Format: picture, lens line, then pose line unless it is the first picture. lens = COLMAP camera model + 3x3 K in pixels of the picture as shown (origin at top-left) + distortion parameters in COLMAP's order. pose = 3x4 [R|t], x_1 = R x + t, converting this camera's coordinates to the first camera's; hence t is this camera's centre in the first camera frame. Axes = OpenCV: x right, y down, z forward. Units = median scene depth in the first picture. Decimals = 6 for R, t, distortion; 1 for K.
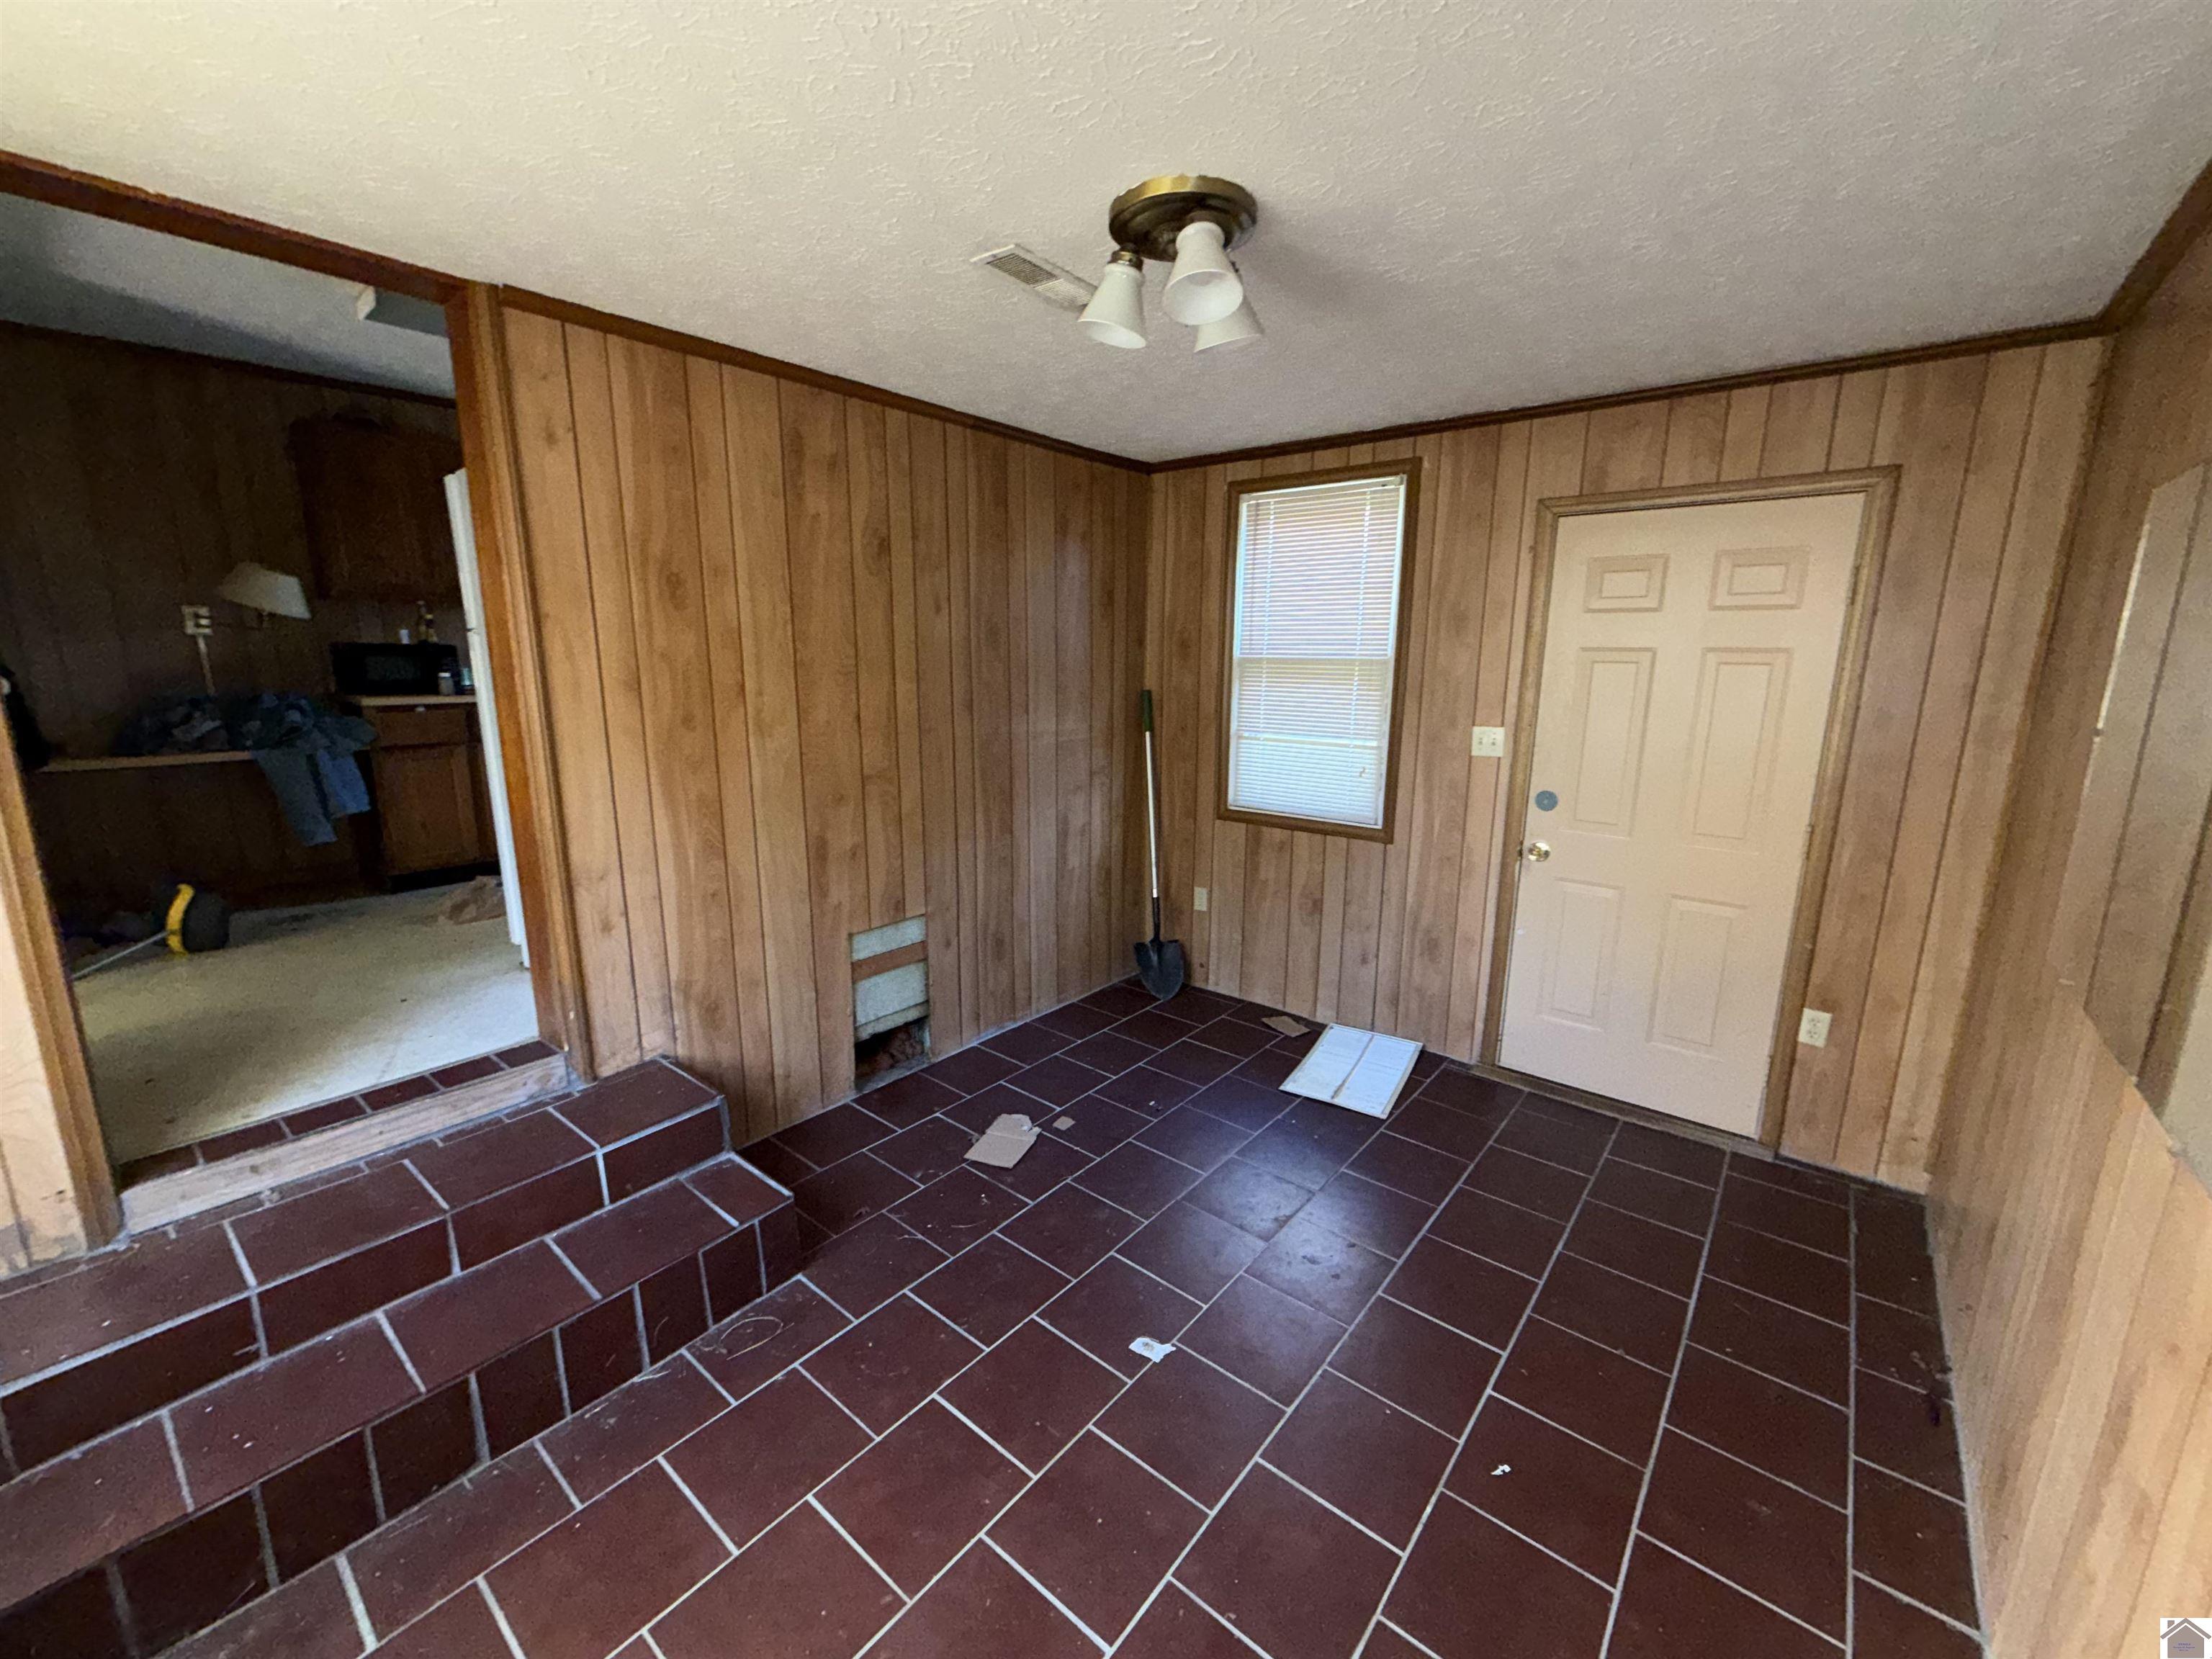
lens RADIAL K [[886.9, 0, 1113.9], [0, 886.9, 833.6], [0, 0, 1]] dist [0.004169, -0.000113]
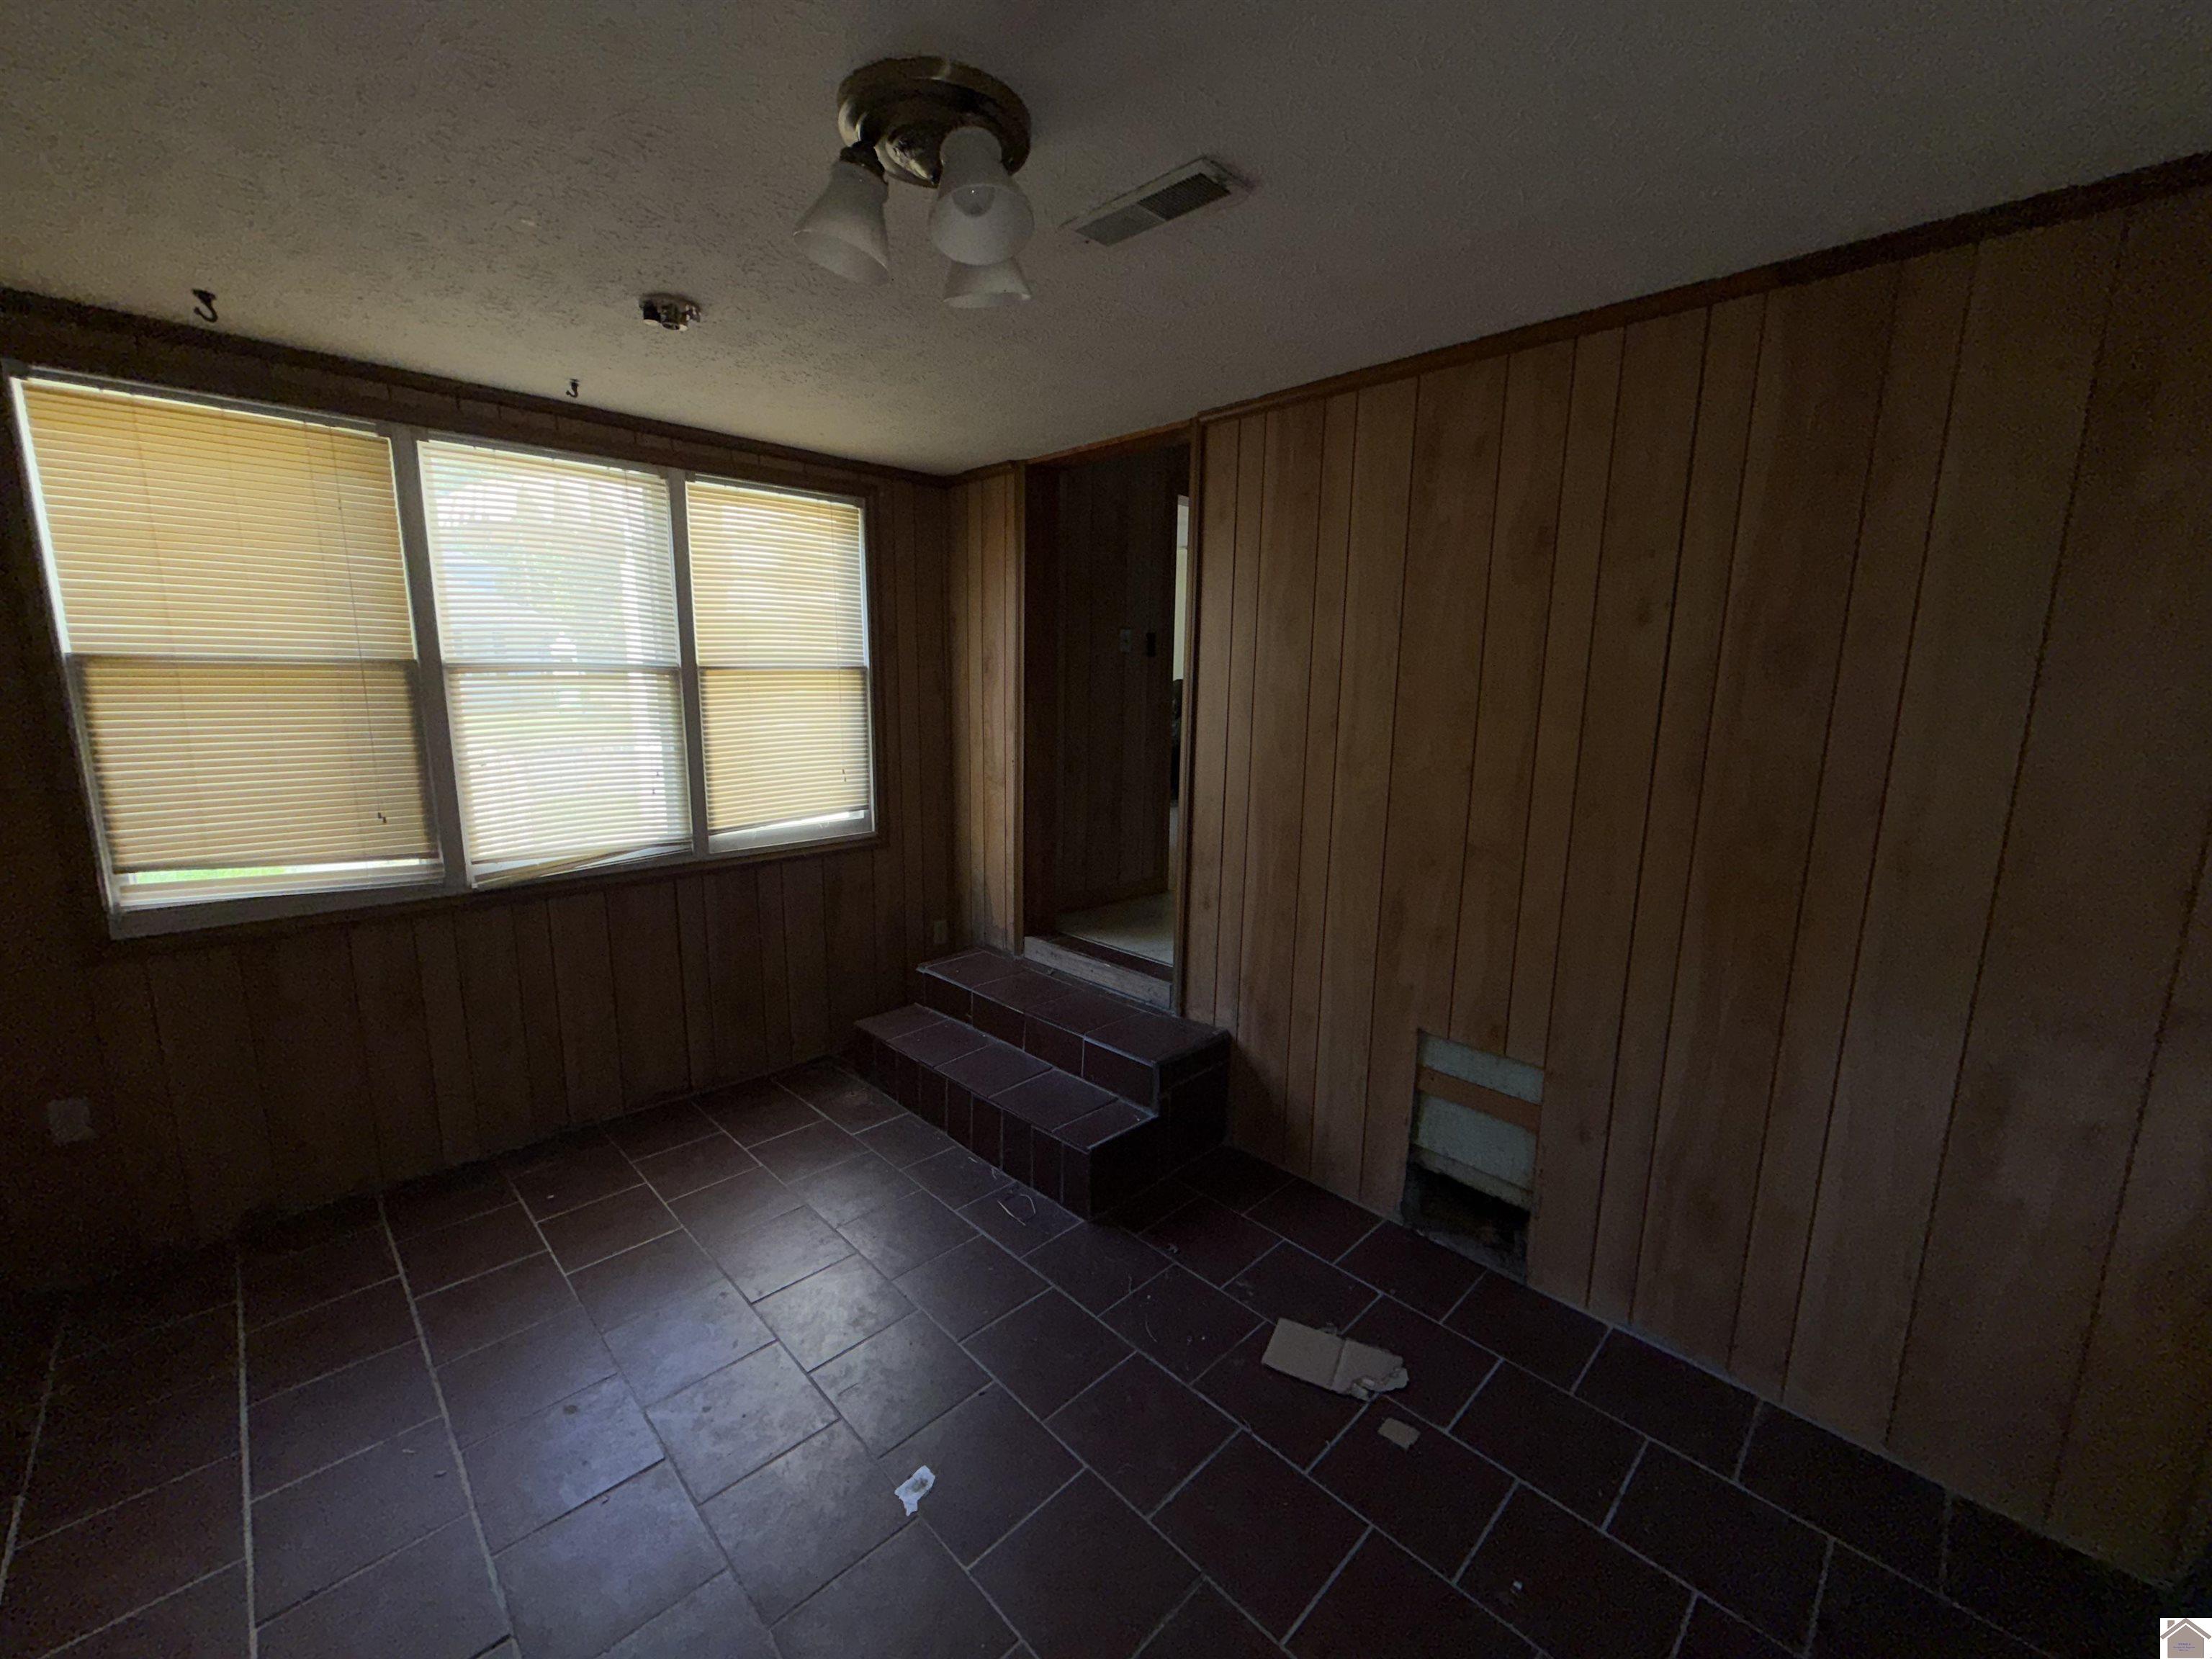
lens RADIAL K [[886.9, 0, 1102.7], [0, 886.9, 836.1], [0, 0, 1]] dist [0.004169, -0.000113]
pose [[-0.114388, 0.158629, -0.980690, 0.518605], [-0.221421, 0.958266, 0.180829, -0.142963], [0.968446, 0.237830, -0.074490, 0.753856]]
